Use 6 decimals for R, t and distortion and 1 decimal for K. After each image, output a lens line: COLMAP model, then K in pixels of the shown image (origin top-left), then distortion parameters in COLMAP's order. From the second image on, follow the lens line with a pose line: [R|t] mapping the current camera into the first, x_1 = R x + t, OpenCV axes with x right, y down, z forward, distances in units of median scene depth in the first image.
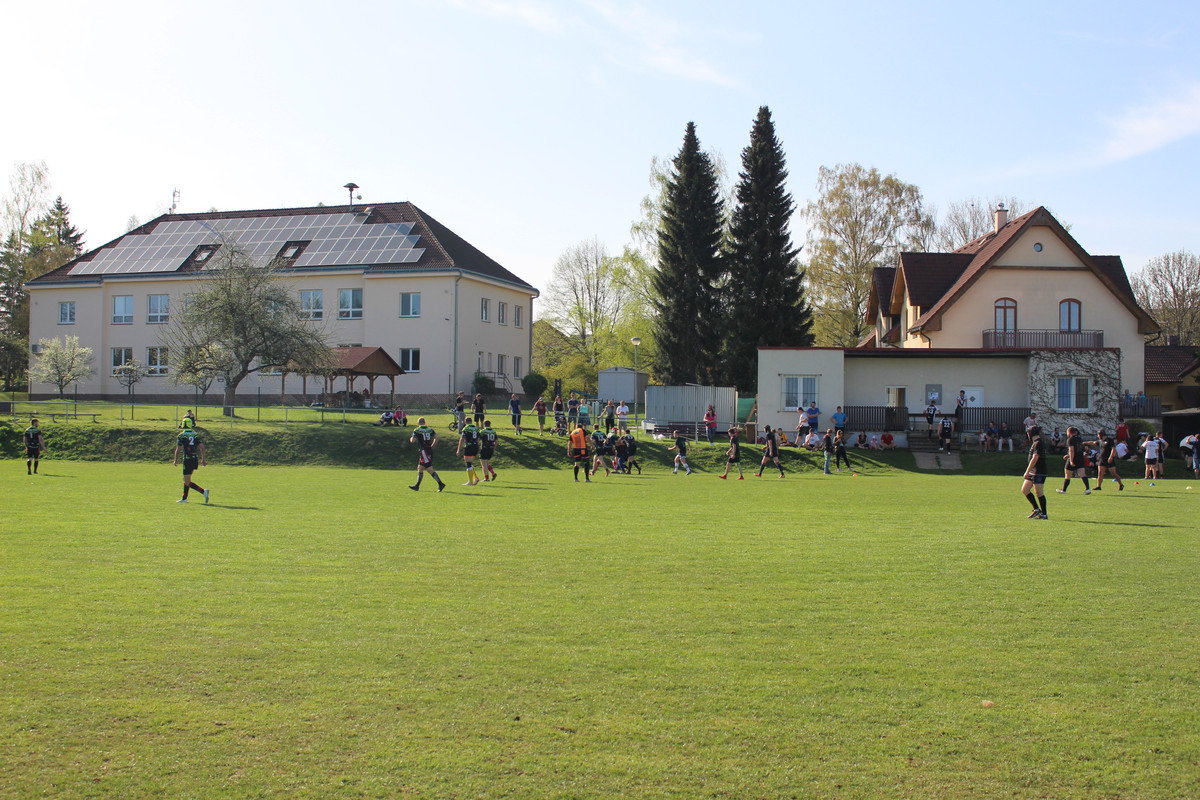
lens RADIAL K [[1489.9, 0, 601.3], [0, 1489.9, 412.1], [0, 0, 1]] dist [-0.108885, 0.152526]
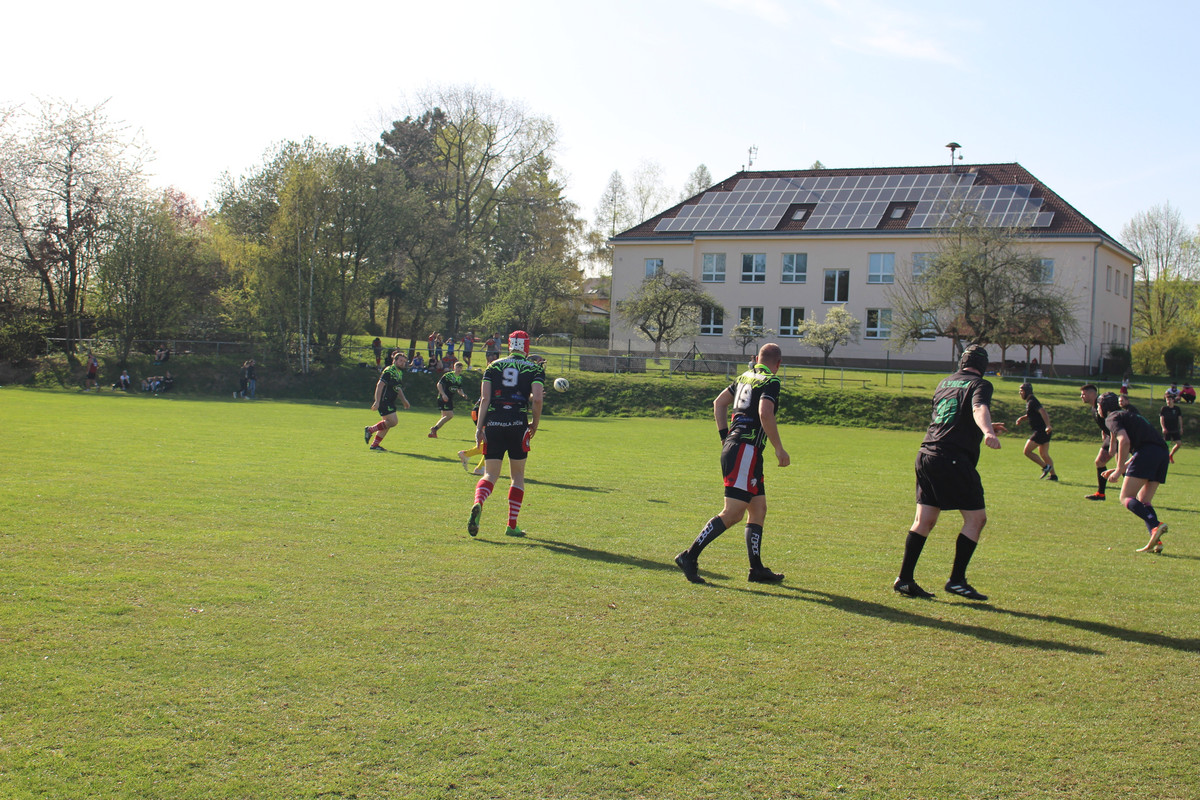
lens RADIAL K [[1488.8, 0, 599.4], [0, 1488.8, 413.0], [0, 0, 1]] dist [-0.103056, 0.119326]
pose [[0.981422, 0.037192, -0.188220, -0.244037], [-0.032010, 0.999022, 0.030502, -0.000675], [0.189170, -0.023910, 0.981653, 0.011547]]
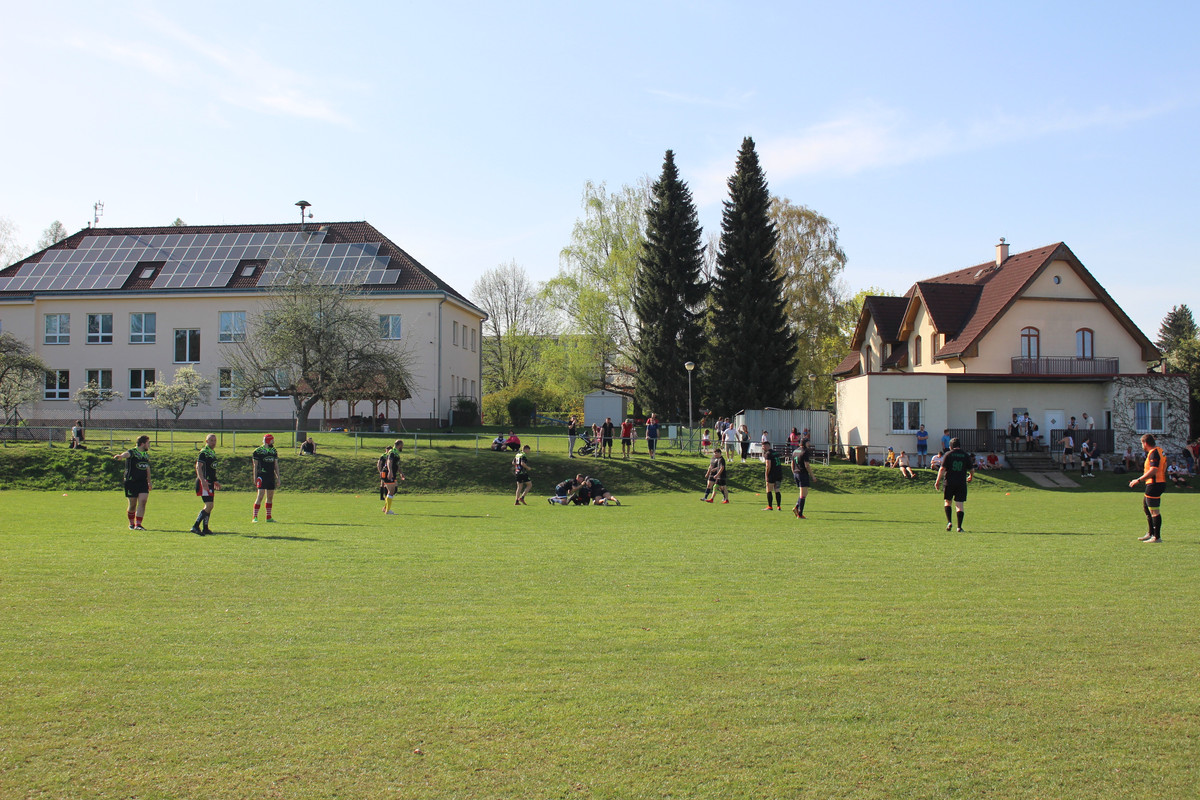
lens RADIAL K [[1489.9, 0, 601.3], [0, 1489.9, 412.1], [0, 0, 1]] dist [-0.108885, 0.152526]
pose [[0.977713, -0.002373, 0.209932, -0.213678], [0.005661, 0.999871, -0.015061, -0.001043], [-0.209869, 0.015913, 0.977600, 0.018704]]
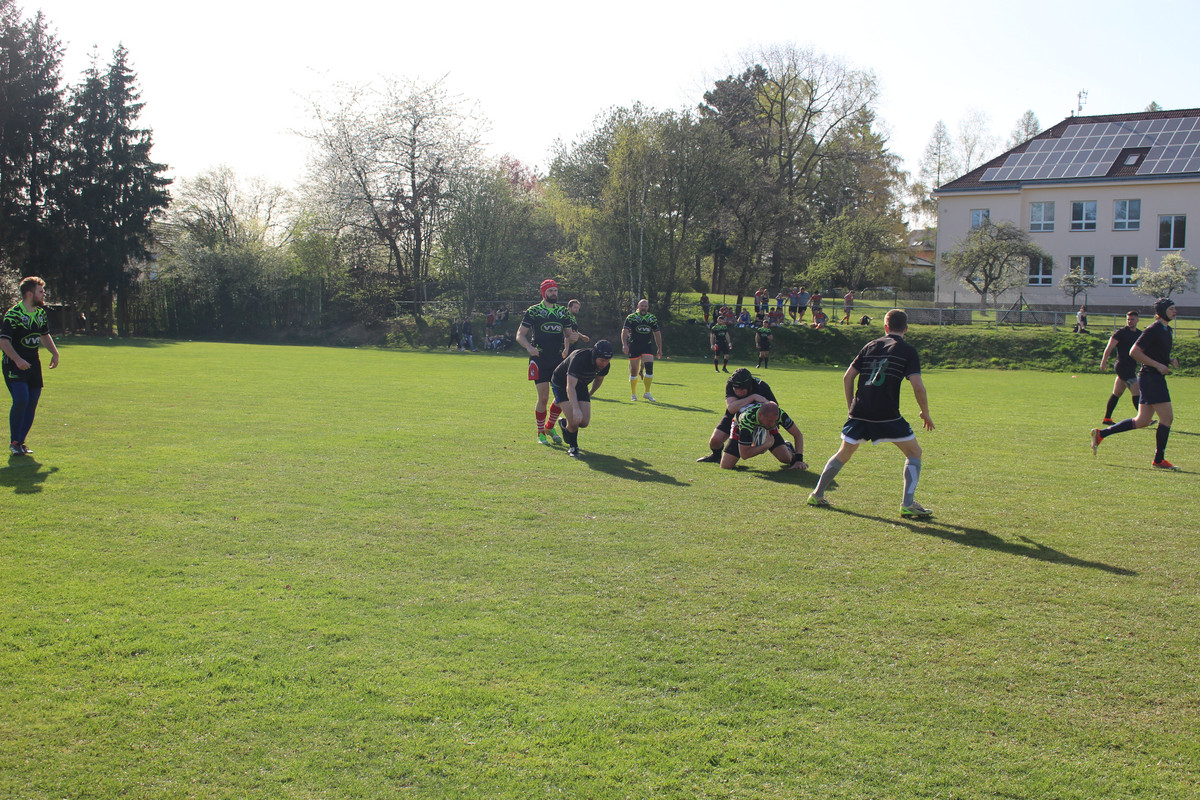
lens RADIAL K [[1489.9, 0, 601.3], [0, 1489.9, 412.1], [0, 0, 1]] dist [-0.108885, 0.152526]
pose [[0.918890, 0.037790, -0.392699, -0.239637], [-0.013516, 0.997833, 0.064395, -0.000333], [0.394282, -0.053864, 0.917410, -0.008900]]
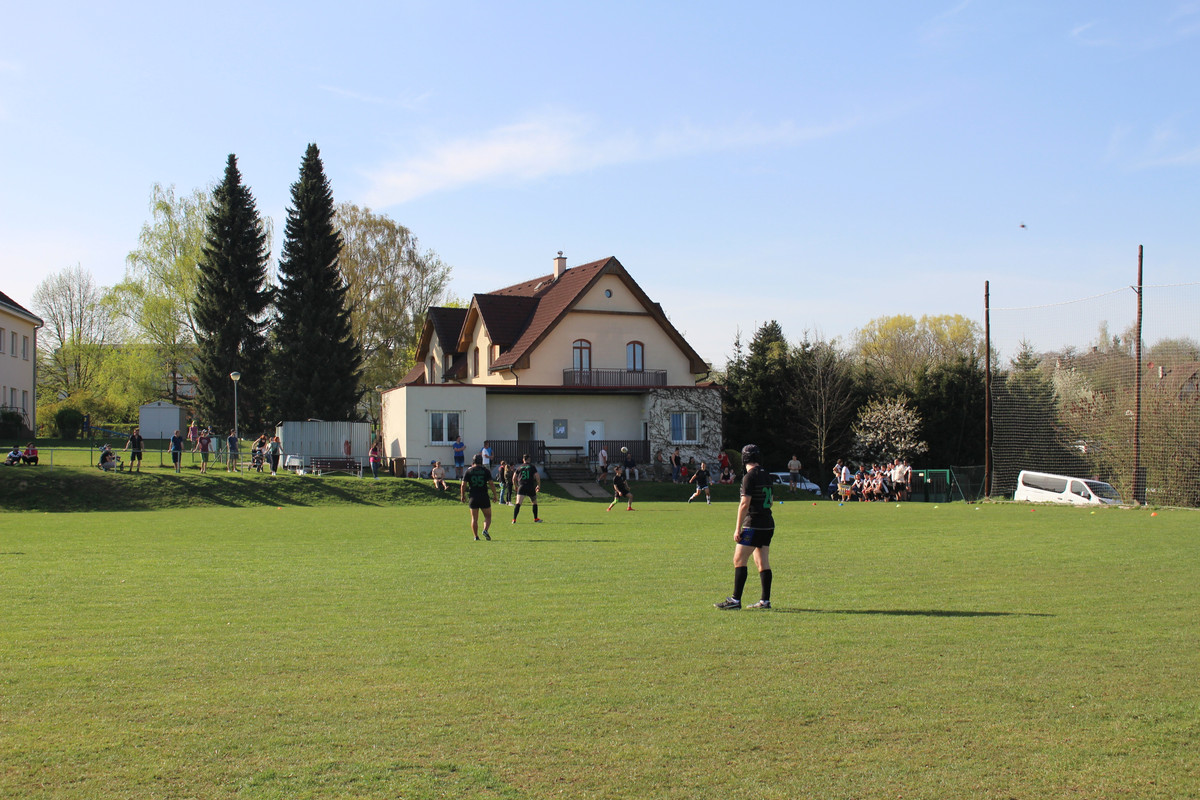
lens RADIAL K [[1488.8, 0, 599.4], [0, 1488.8, 413.0], [0, 0, 1]] dist [-0.103056, 0.119326]
pose [[0.896888, -0.000567, 0.442258, -0.166500], [0.010374, 0.999751, -0.019757, -0.001161], [-0.442136, 0.022308, 0.896670, 0.014052]]
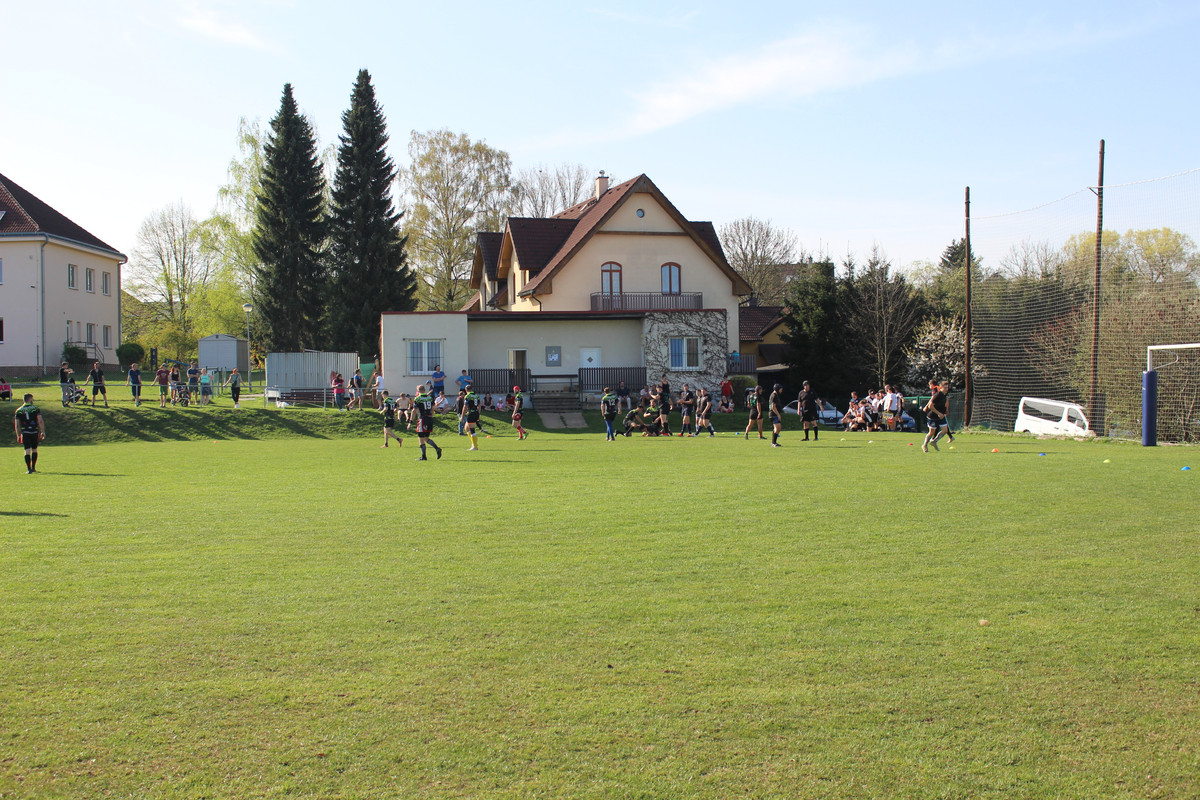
lens RADIAL K [[1488.8, 0, 599.4], [0, 1488.8, 413.0], [0, 0, 1]] dist [-0.103056, 0.119326]
pose [[0.957306, -0.028803, 0.287638, -0.031859], [0.021797, 0.999383, 0.027529, -0.000050], [-0.288254, -0.020084, 0.957343, 0.000469]]
